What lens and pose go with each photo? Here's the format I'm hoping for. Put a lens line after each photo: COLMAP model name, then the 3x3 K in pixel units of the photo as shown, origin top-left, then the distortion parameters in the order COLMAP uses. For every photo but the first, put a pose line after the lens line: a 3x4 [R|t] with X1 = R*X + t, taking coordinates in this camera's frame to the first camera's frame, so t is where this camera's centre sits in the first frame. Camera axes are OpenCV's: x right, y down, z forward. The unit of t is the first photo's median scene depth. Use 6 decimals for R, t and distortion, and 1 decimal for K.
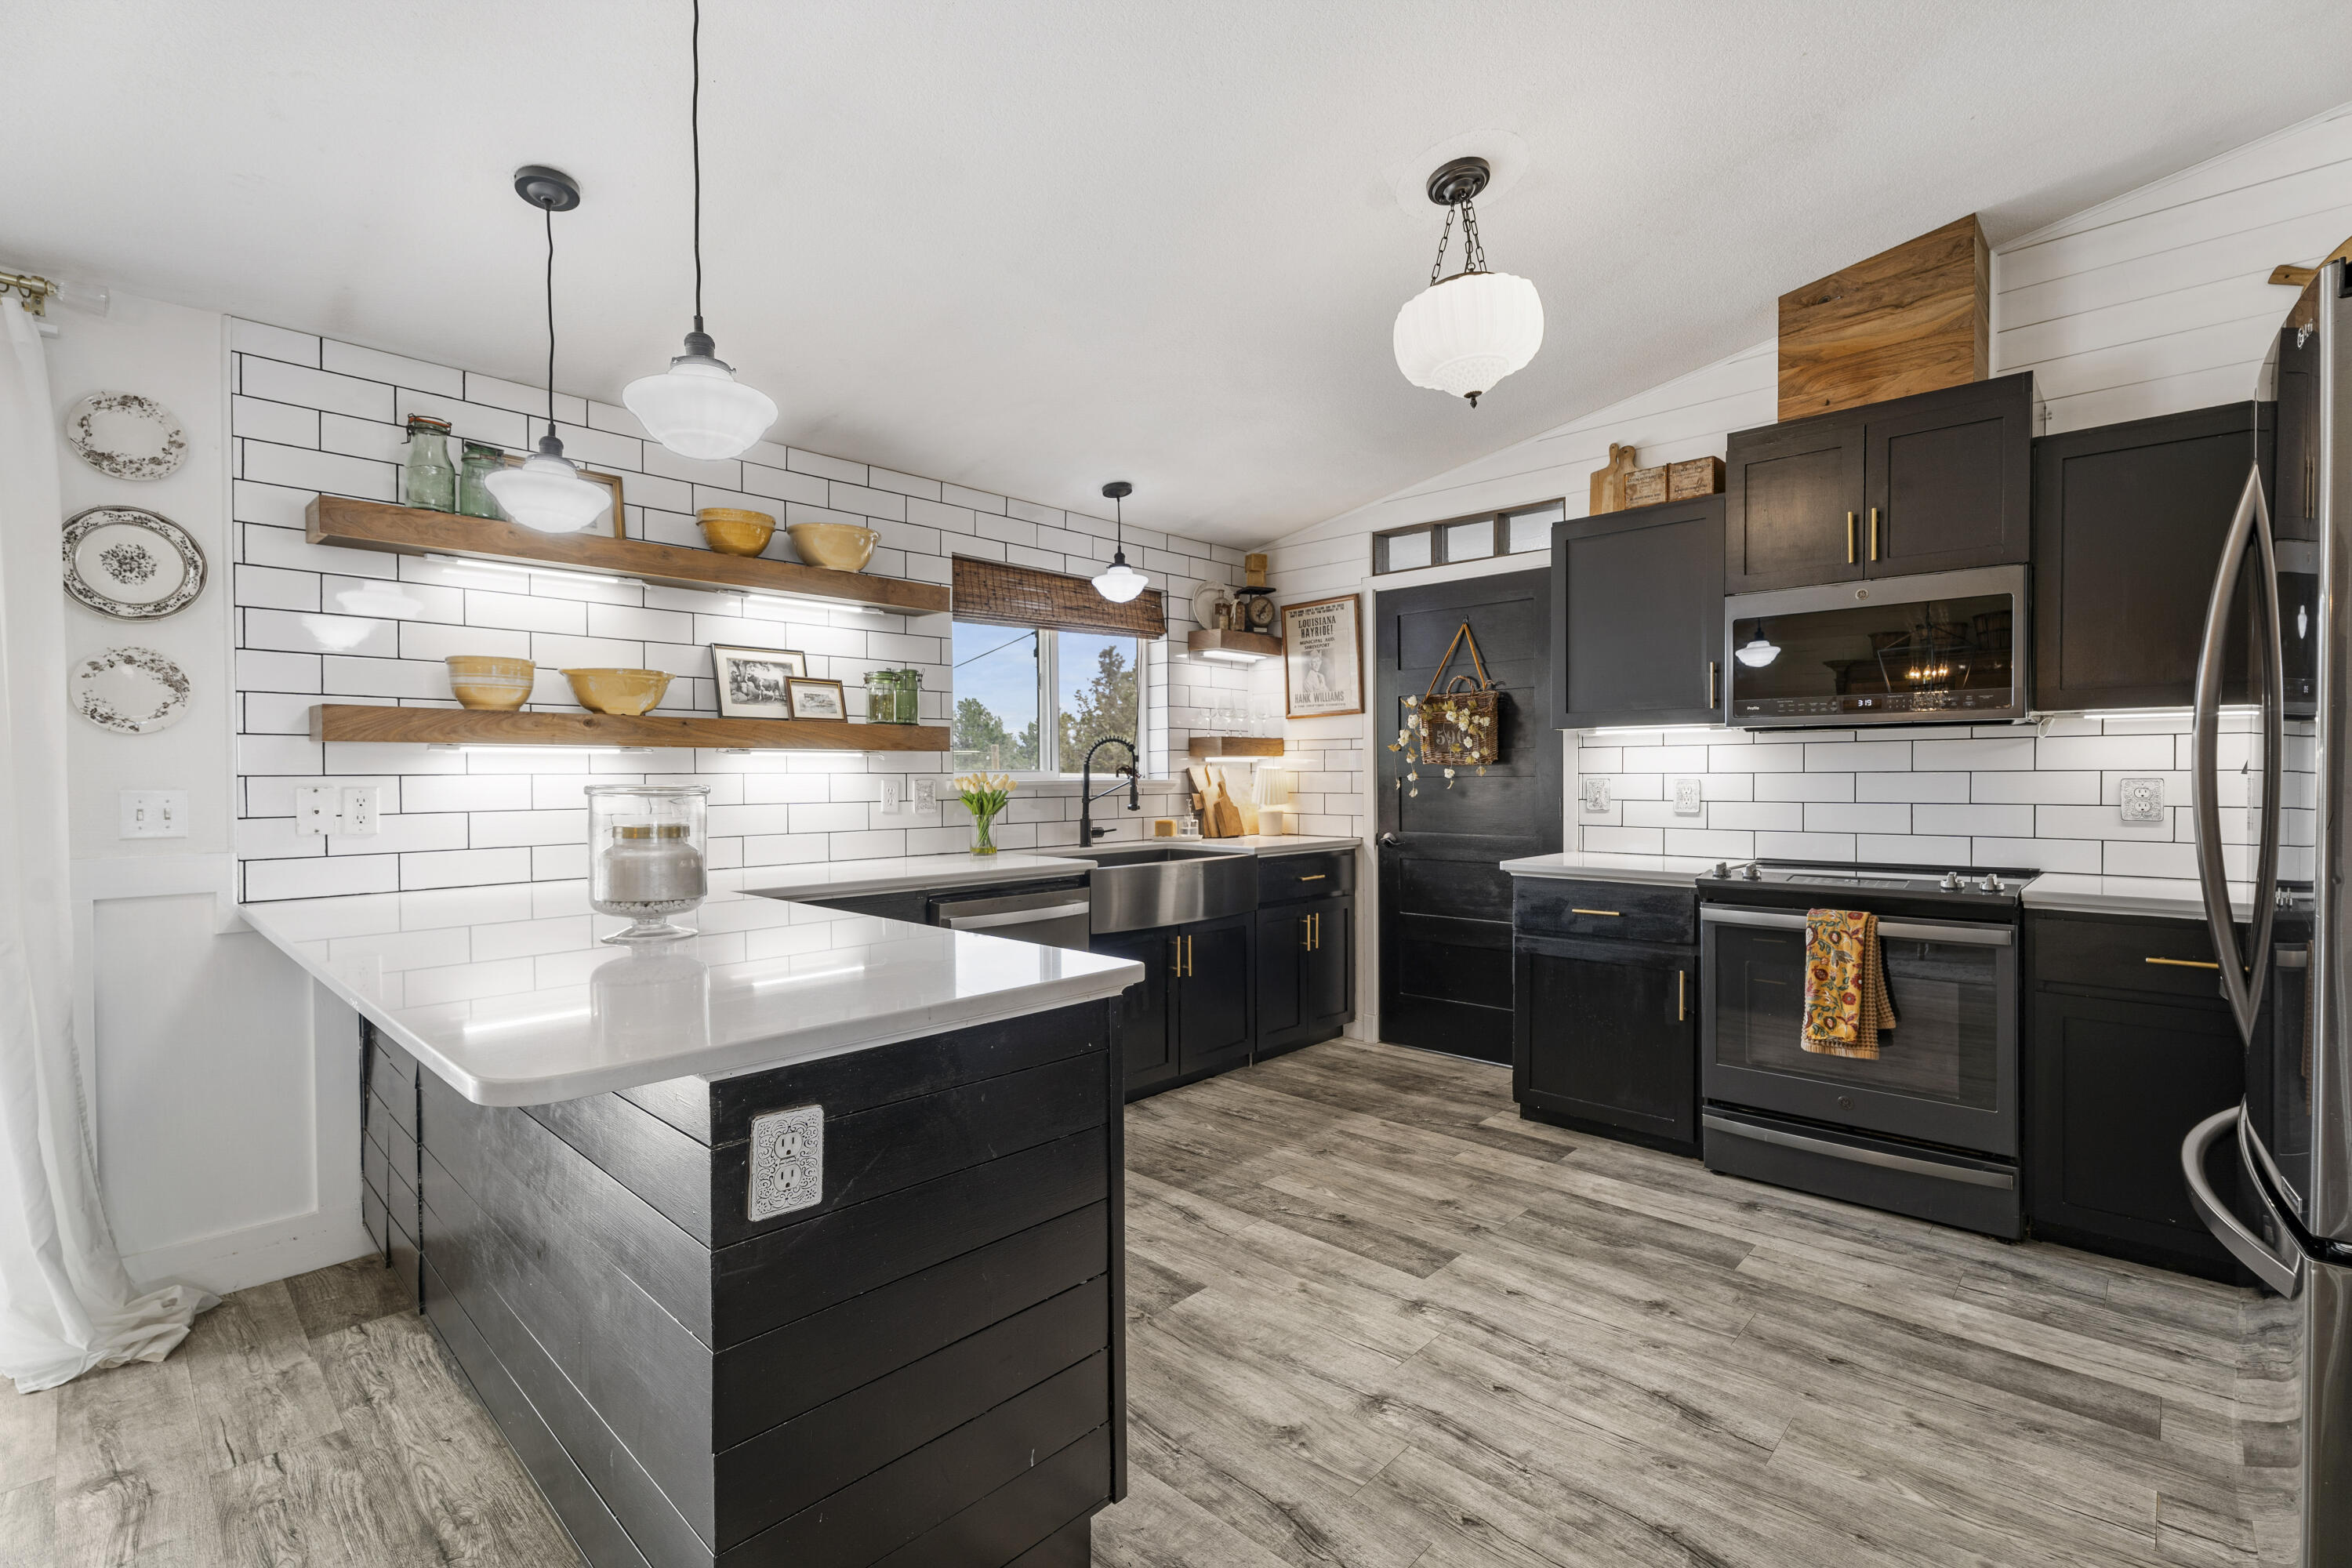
lens RADIAL K [[1059.3, 0, 1178.7], [0, 1059.3, 792.9], [0, 0, 1]] dist [0.001633, -0.000001]
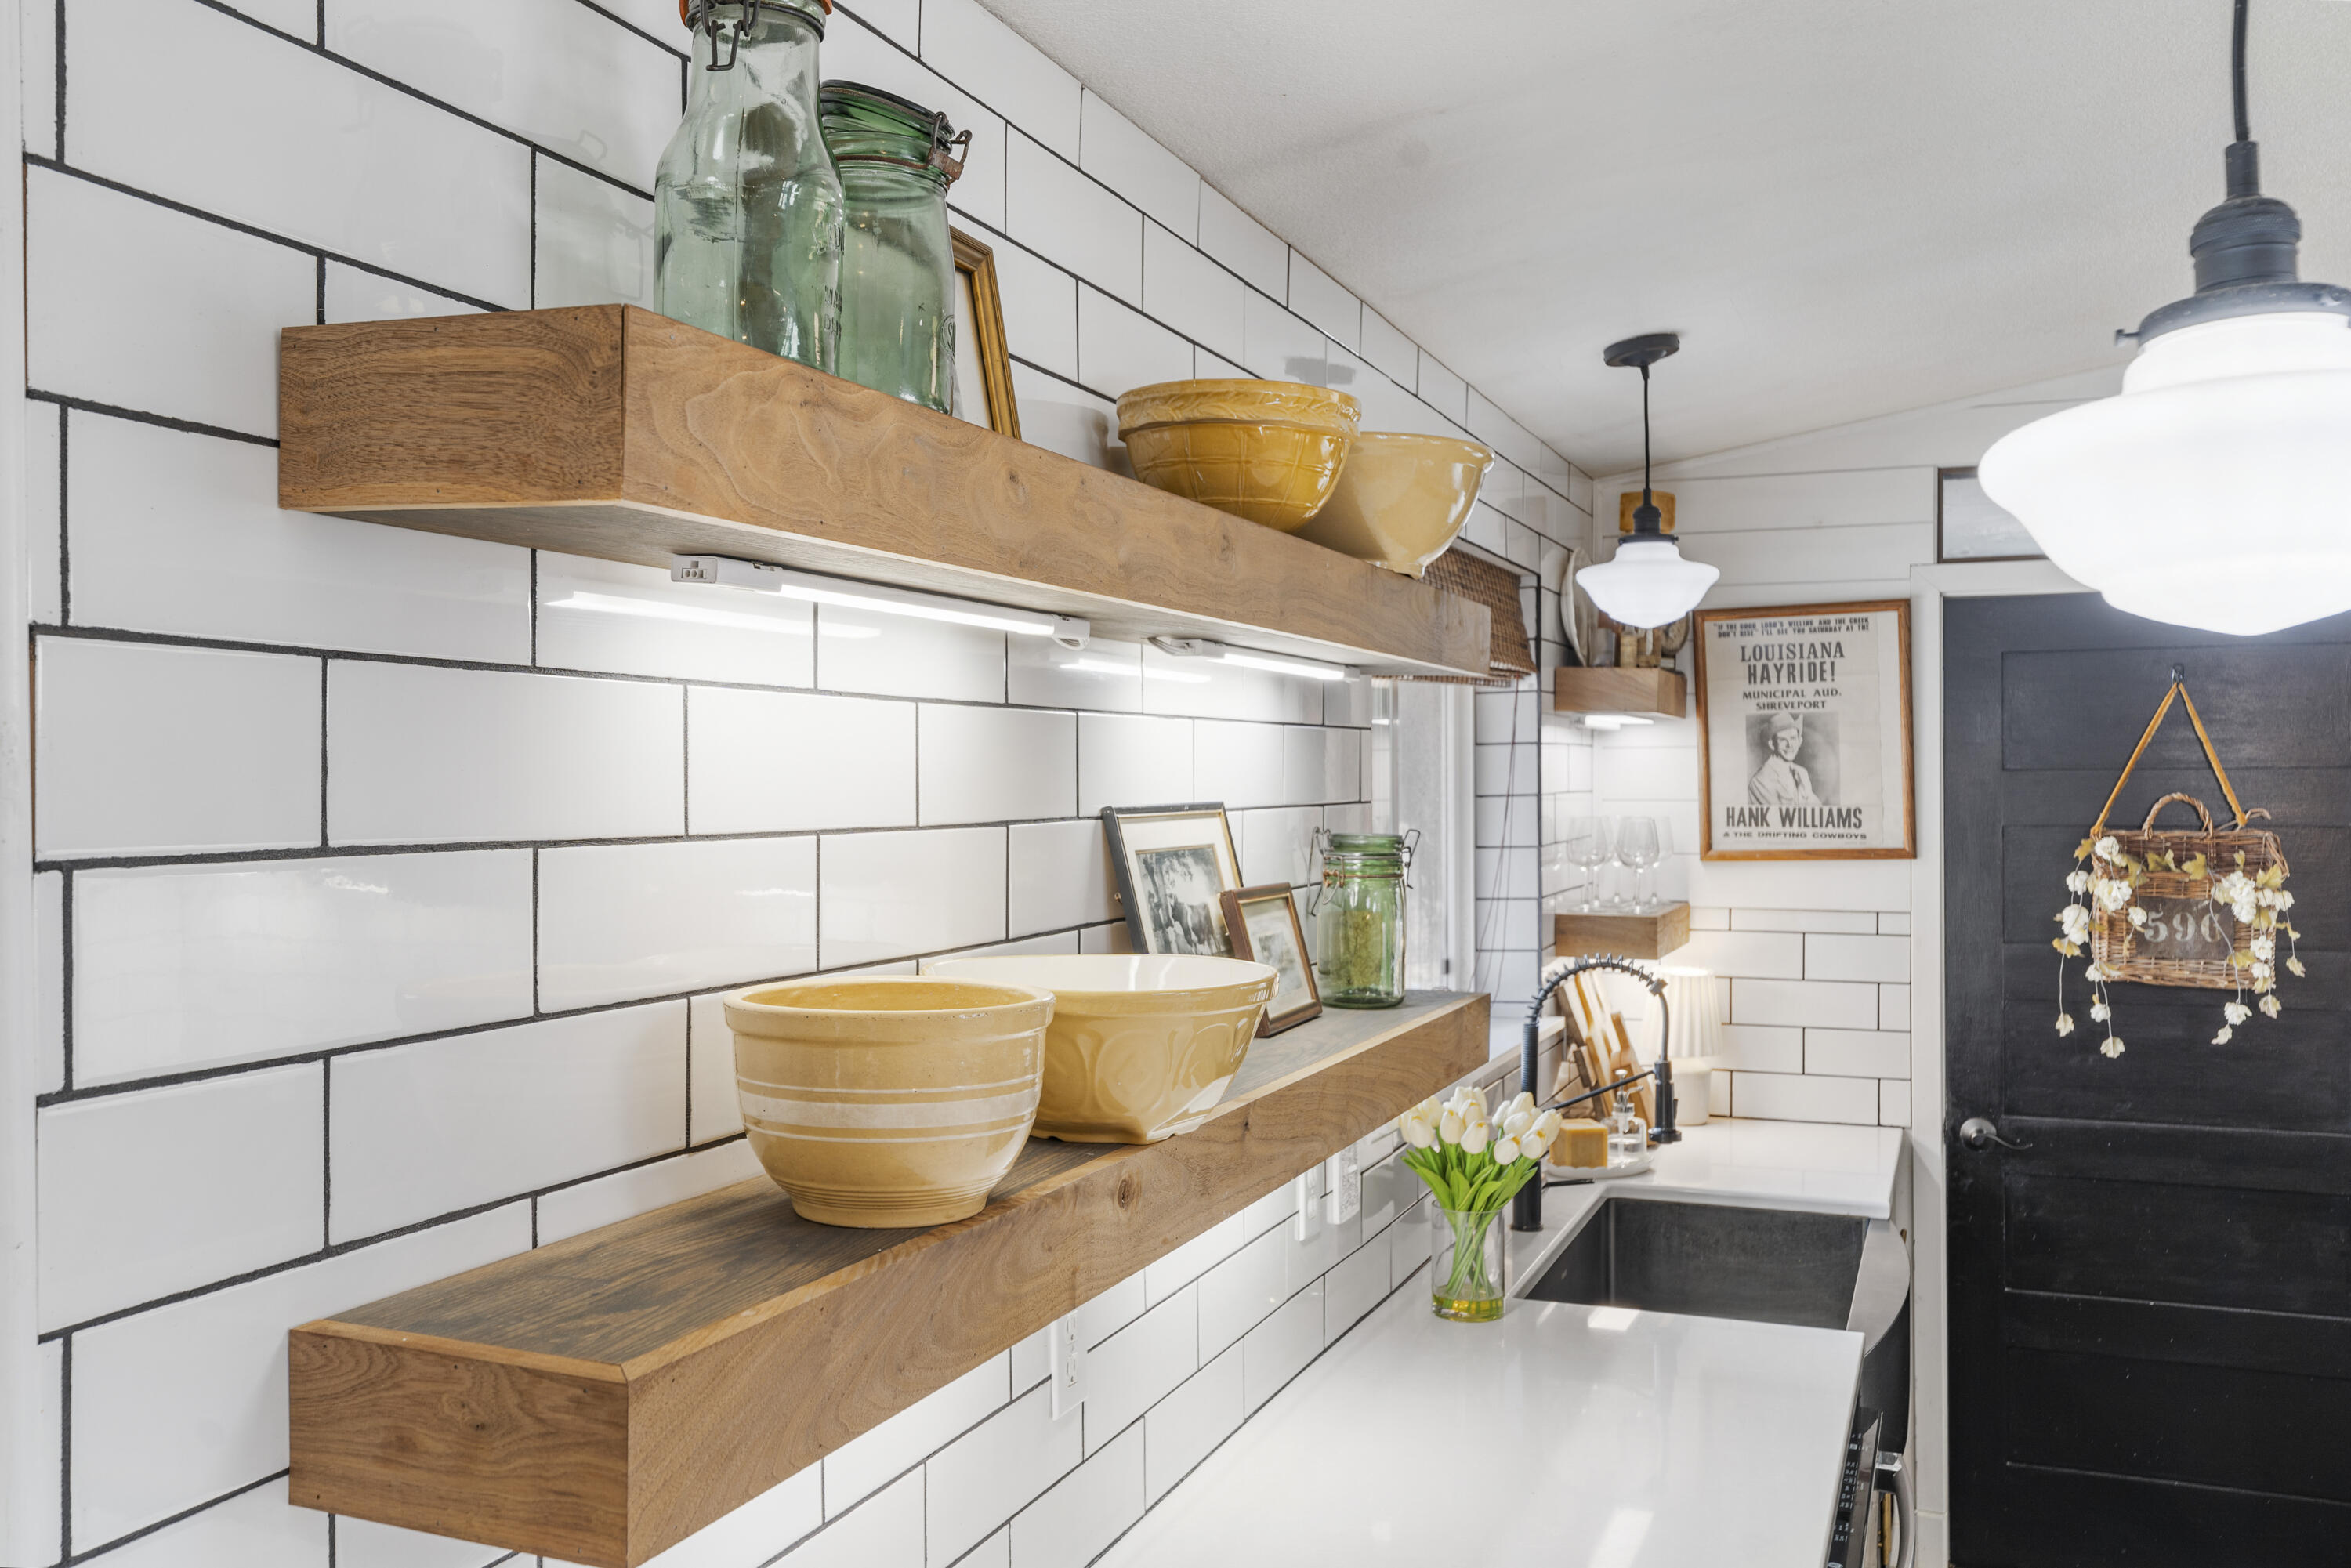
lens RADIAL K [[1951.4, 0, 1174.8], [0, 1951.4, 771.6], [0, 0, 1]] dist [0.012048, 0.002420]
pose [[0.929367, 0.001824, 0.369152, -0.438528], [0.006392, 0.999758, -0.021030, -0.097594], [-0.369101, 0.021904, 0.929131, 0.332236]]
